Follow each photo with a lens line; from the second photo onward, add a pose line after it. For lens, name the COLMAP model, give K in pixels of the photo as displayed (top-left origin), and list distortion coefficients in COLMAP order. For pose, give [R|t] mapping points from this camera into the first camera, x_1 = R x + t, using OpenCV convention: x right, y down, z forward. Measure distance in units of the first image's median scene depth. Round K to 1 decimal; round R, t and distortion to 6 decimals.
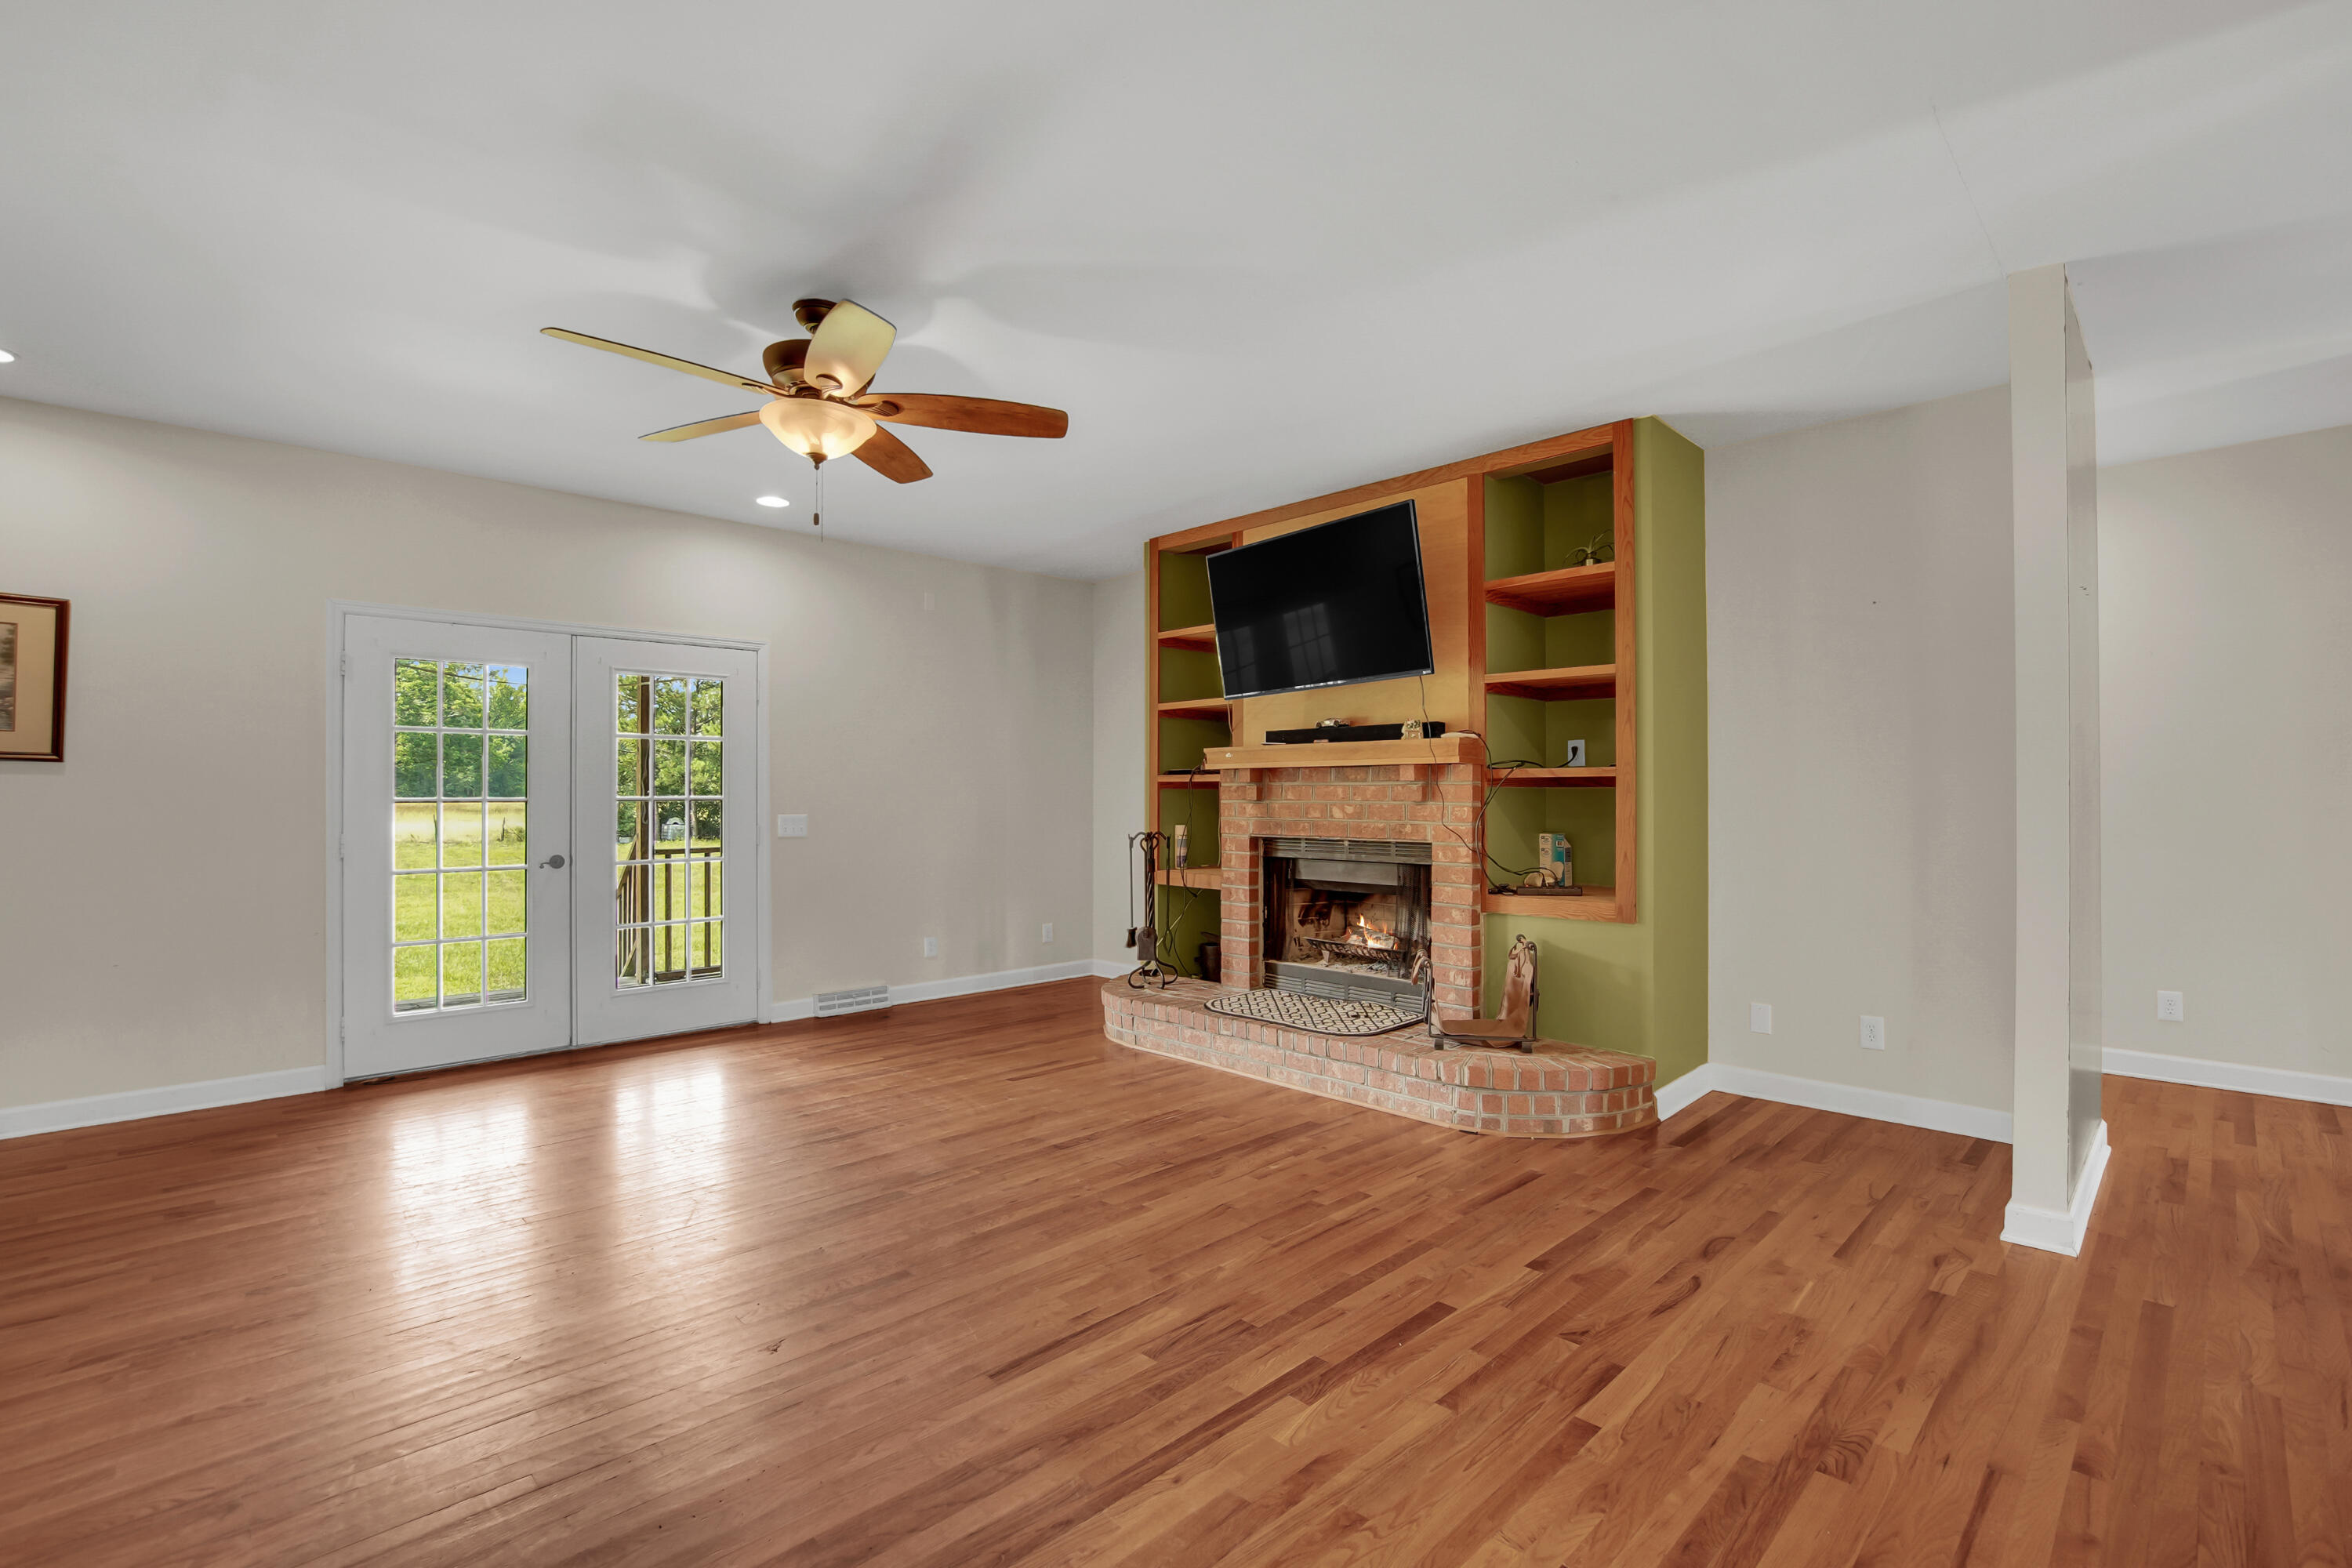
lens RADIAL K [[1066.0, 0, 1163.3], [0, 1066.0, 778.4], [0, 0, 1]] dist [-0.035307, 0.004260]
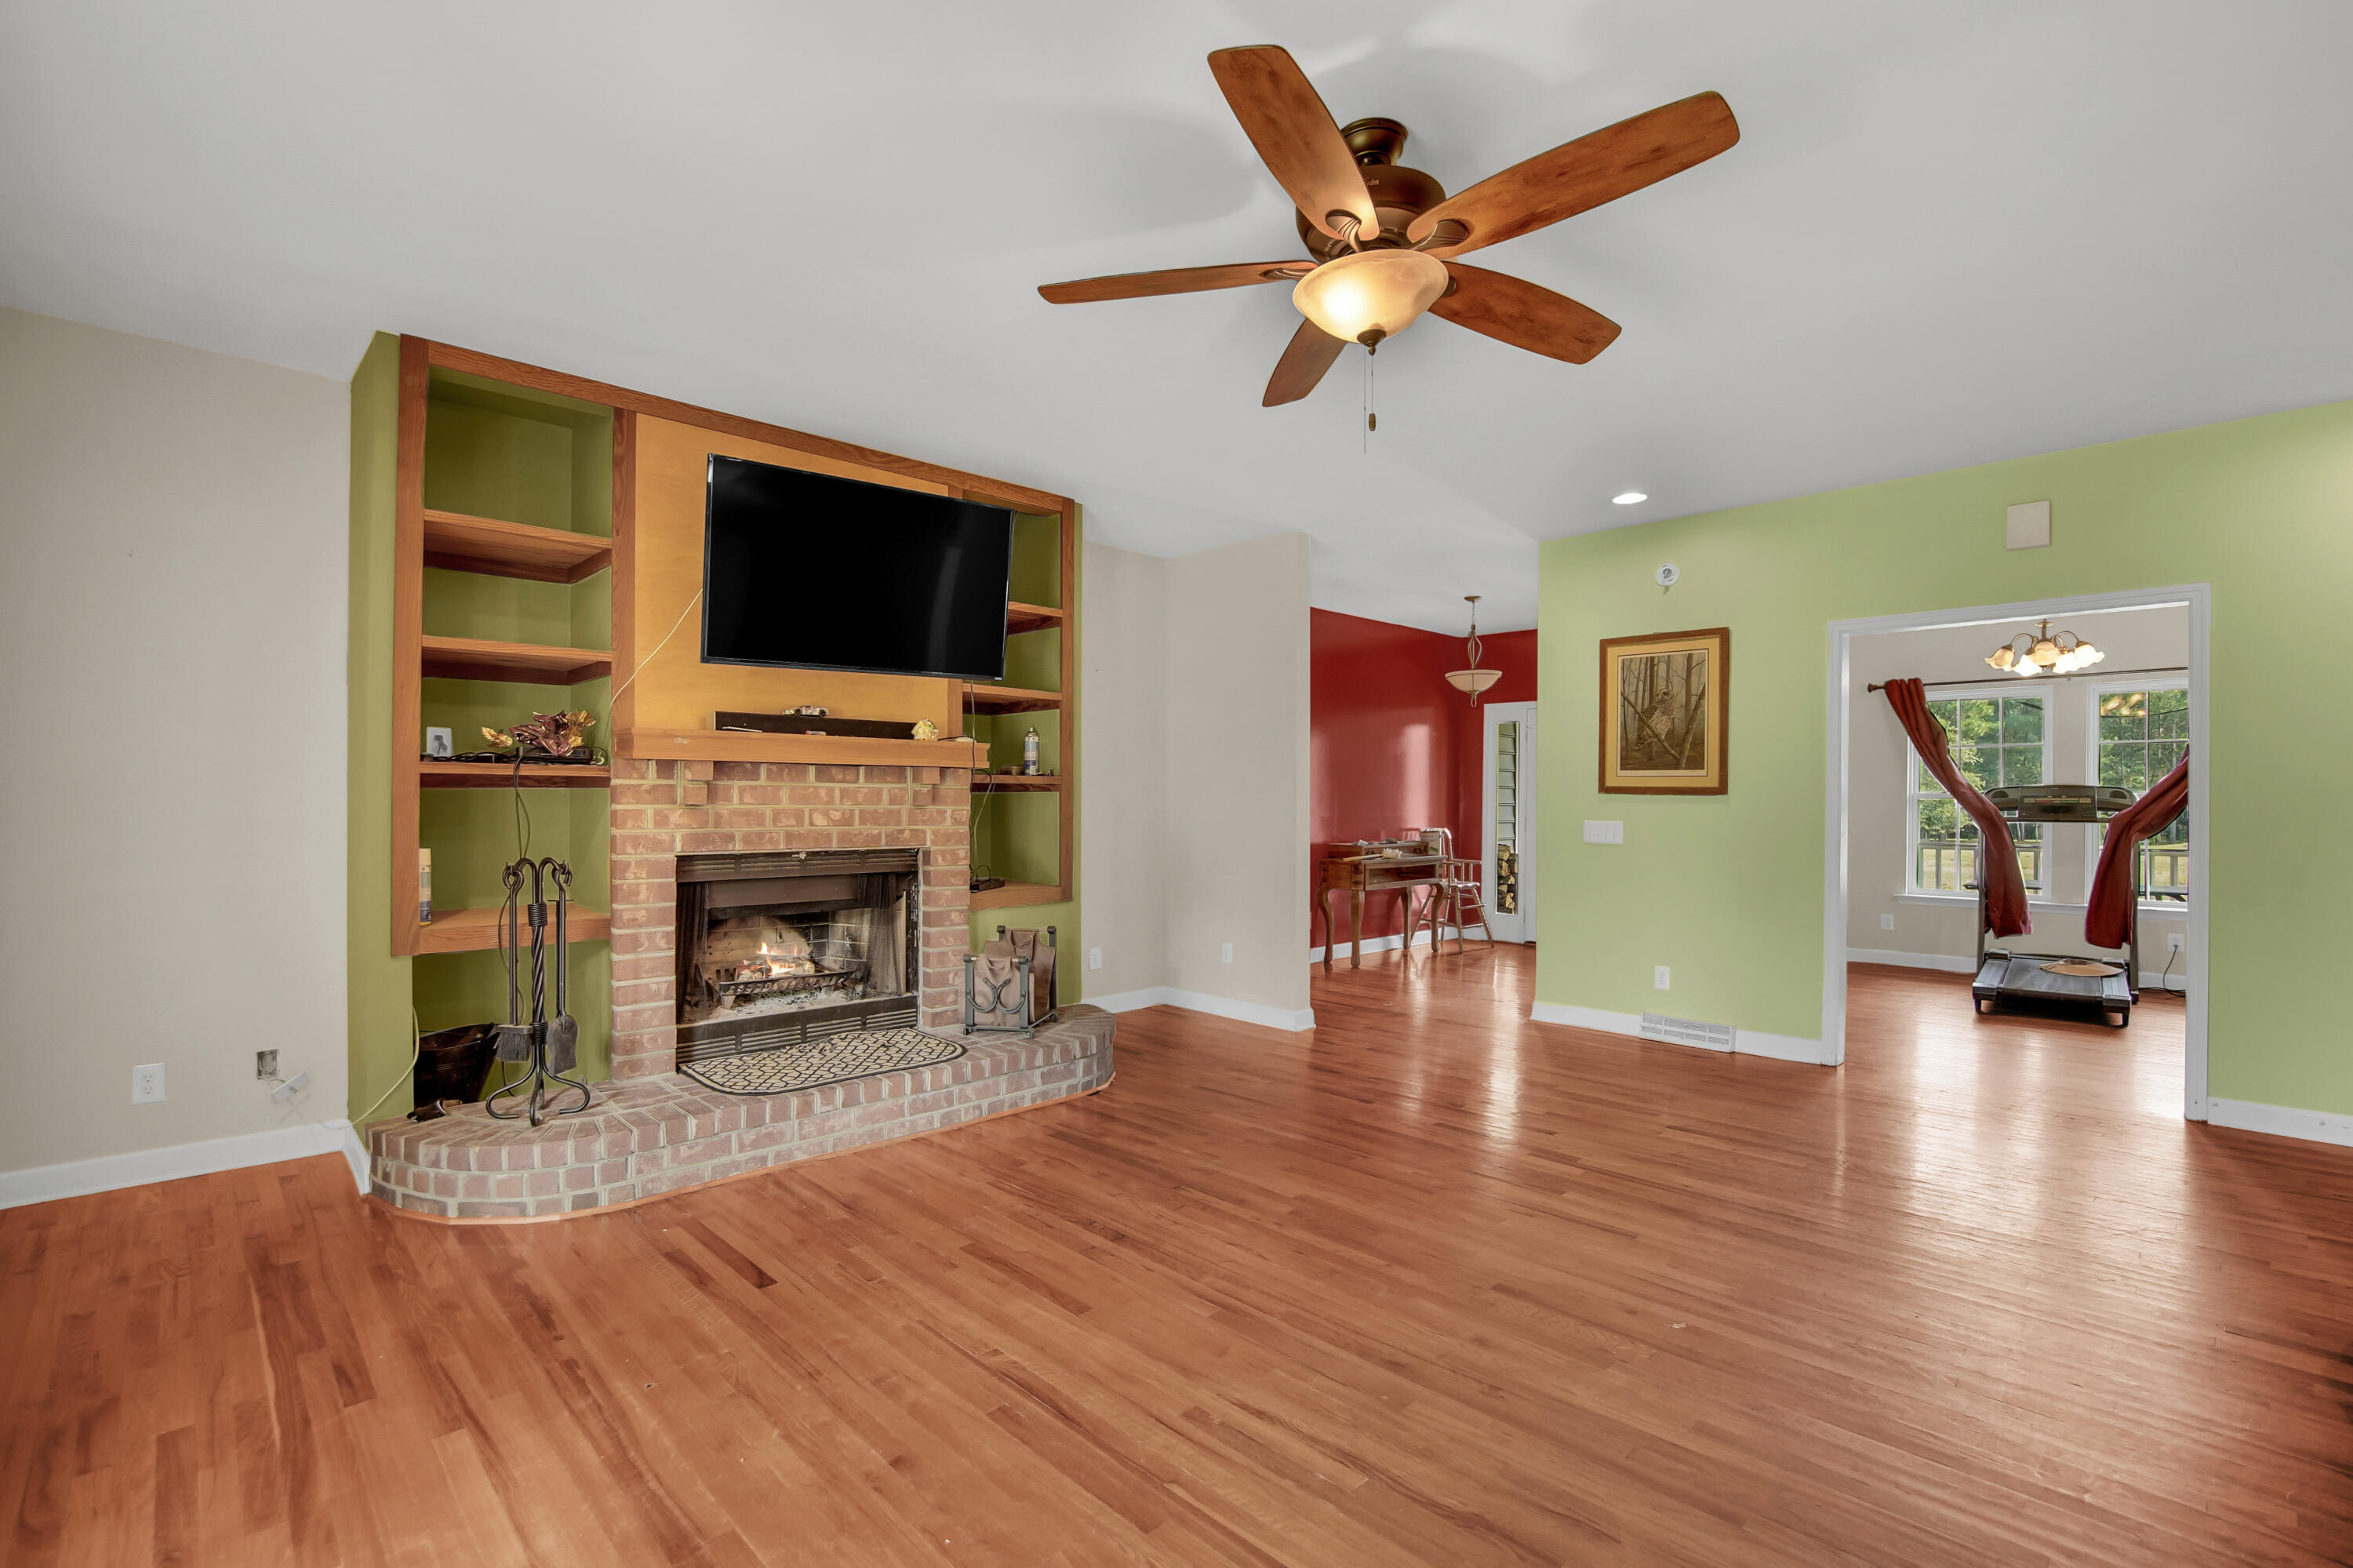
lens RADIAL K [[1066.4, 0, 1160.3], [0, 1066.4, 799.3], [0, 0, 1]] dist [-0.035307, 0.004260]
pose [[-0.007873, 0.001213, 0.999968, -0.745626], [-0.018509, 0.999828, -0.001358, 0.013882], [-0.999798, -0.018519, -0.007849, 0.812601]]
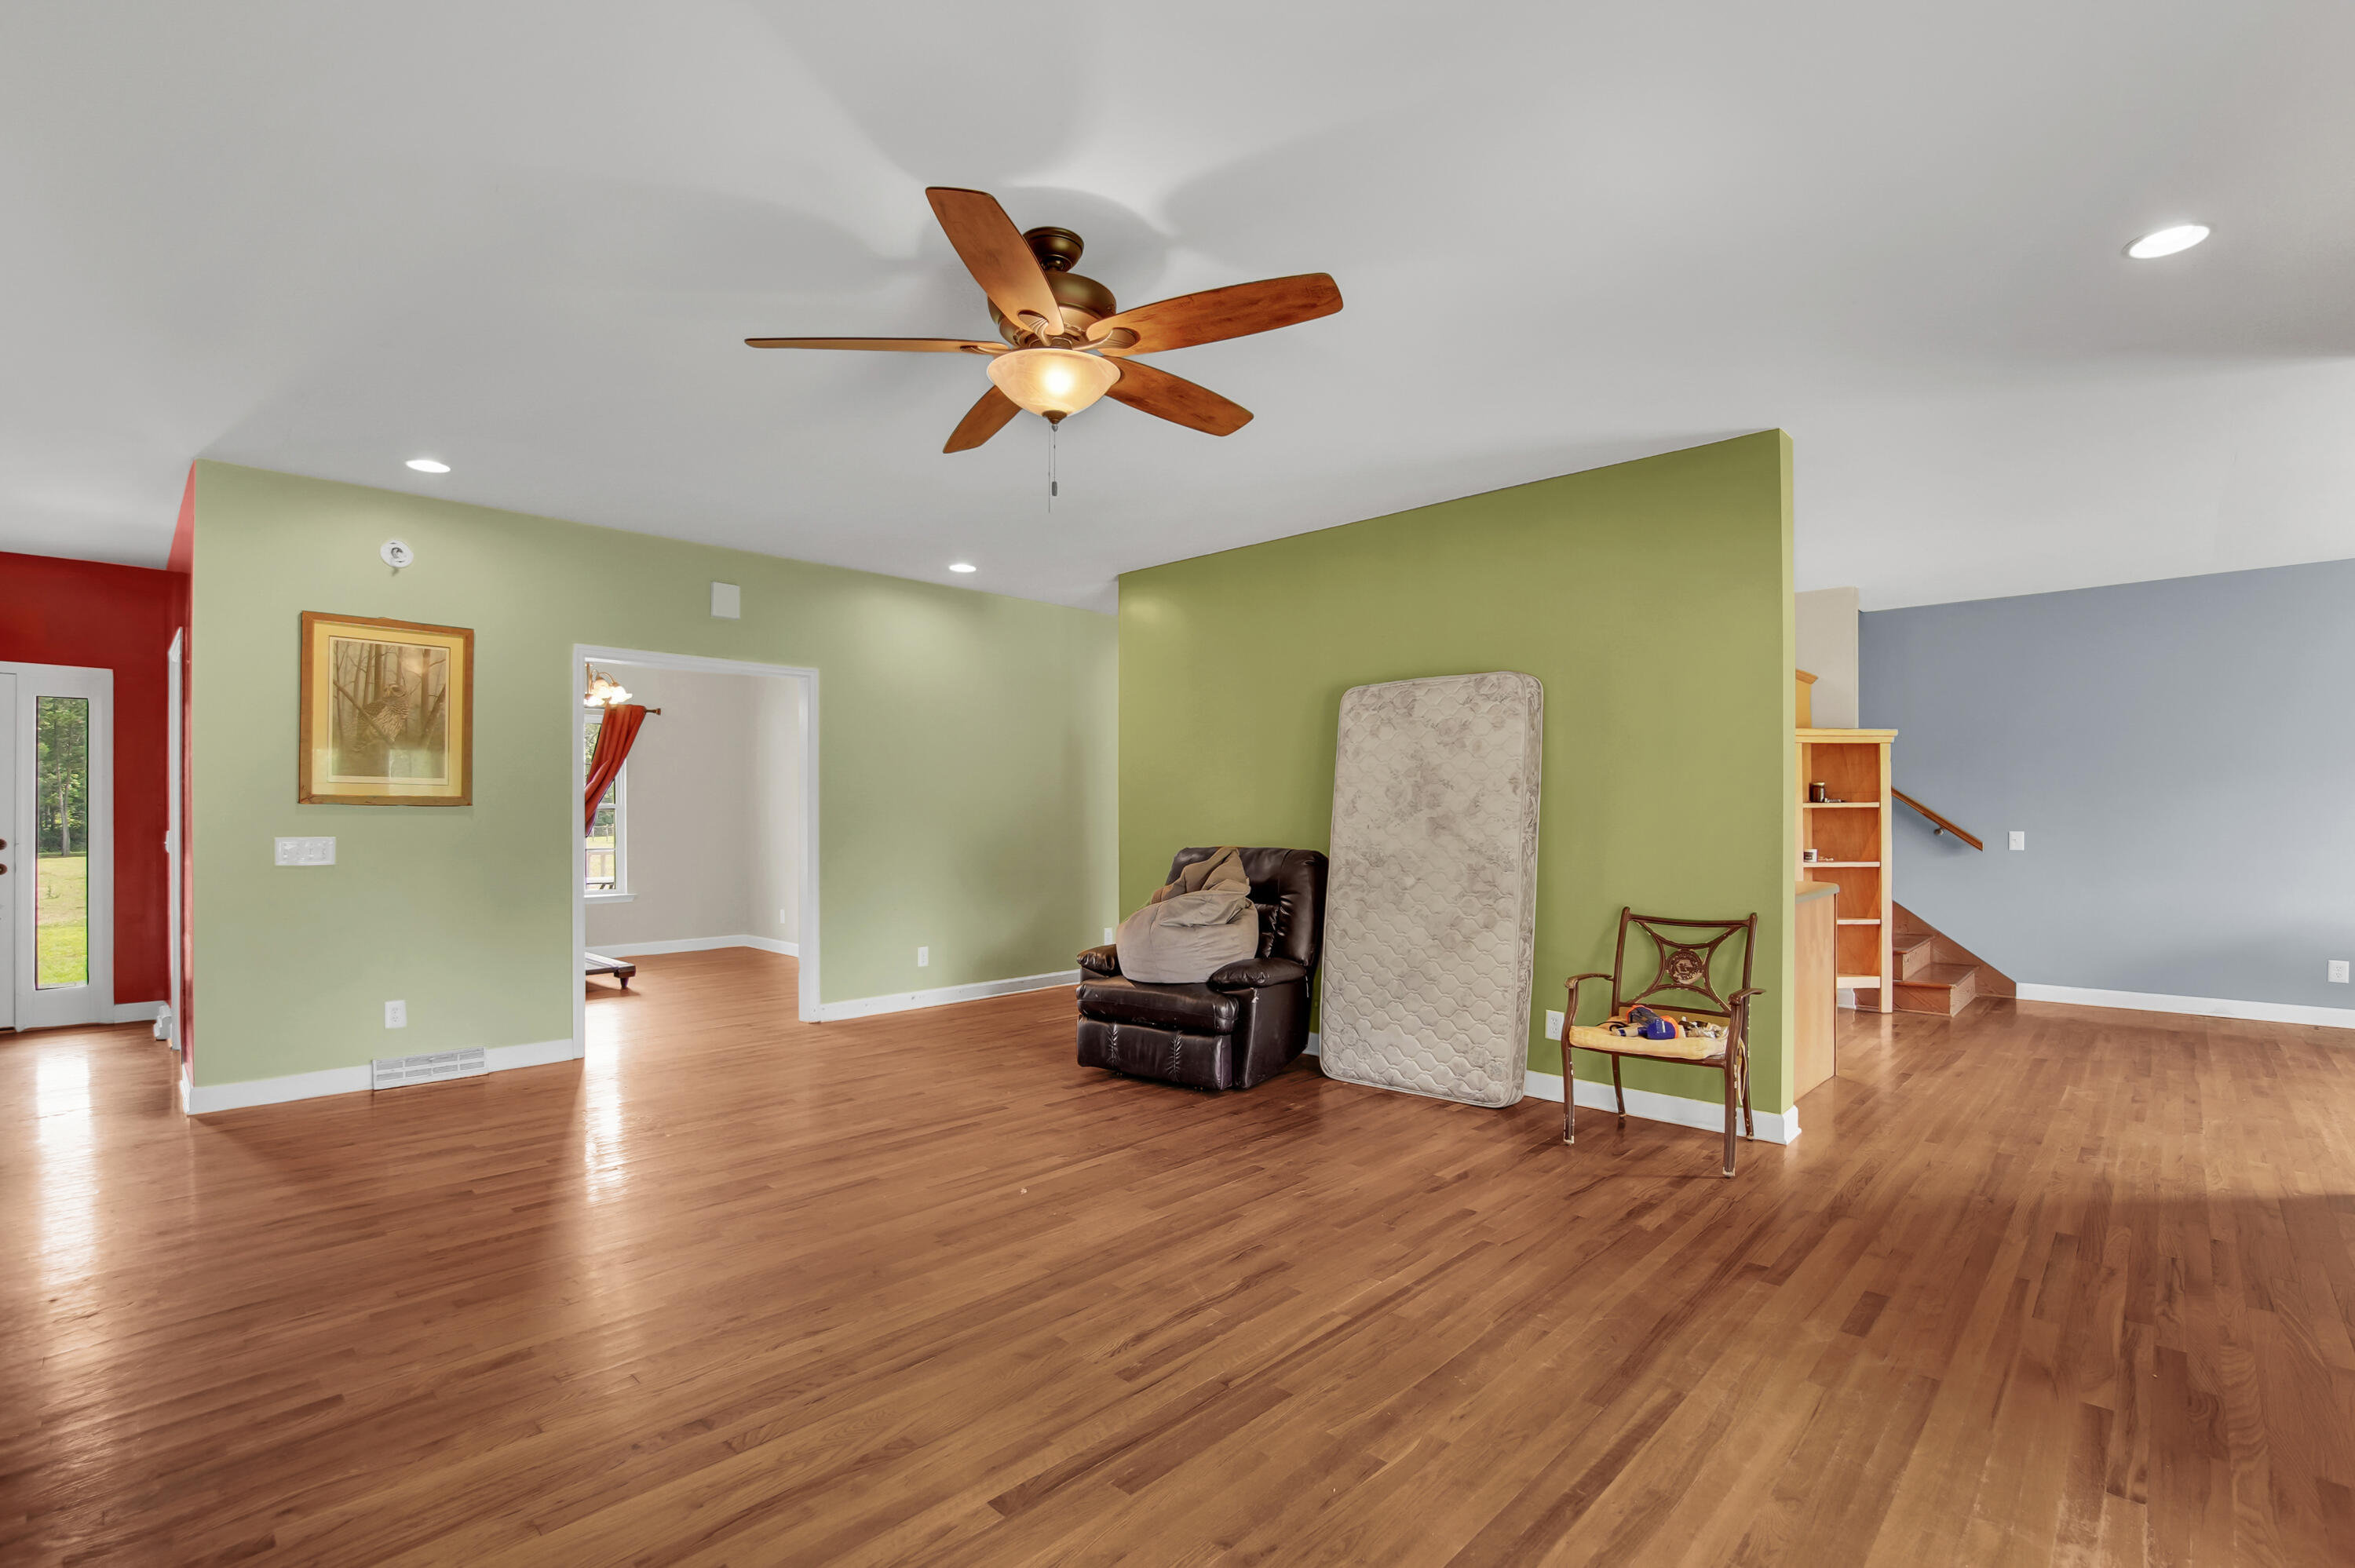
lens RADIAL K [[1067.2, 0, 1182.9], [0, 1067.2, 816.5], [0, 0, 1]] dist [-0.035307, 0.004260]
pose [[-0.998798, 0.002065, -0.048967, -0.273759], [0.002495, 0.999959, -0.008719, 0.018700], [0.048947, -0.008831, -0.998762, 1.312854]]
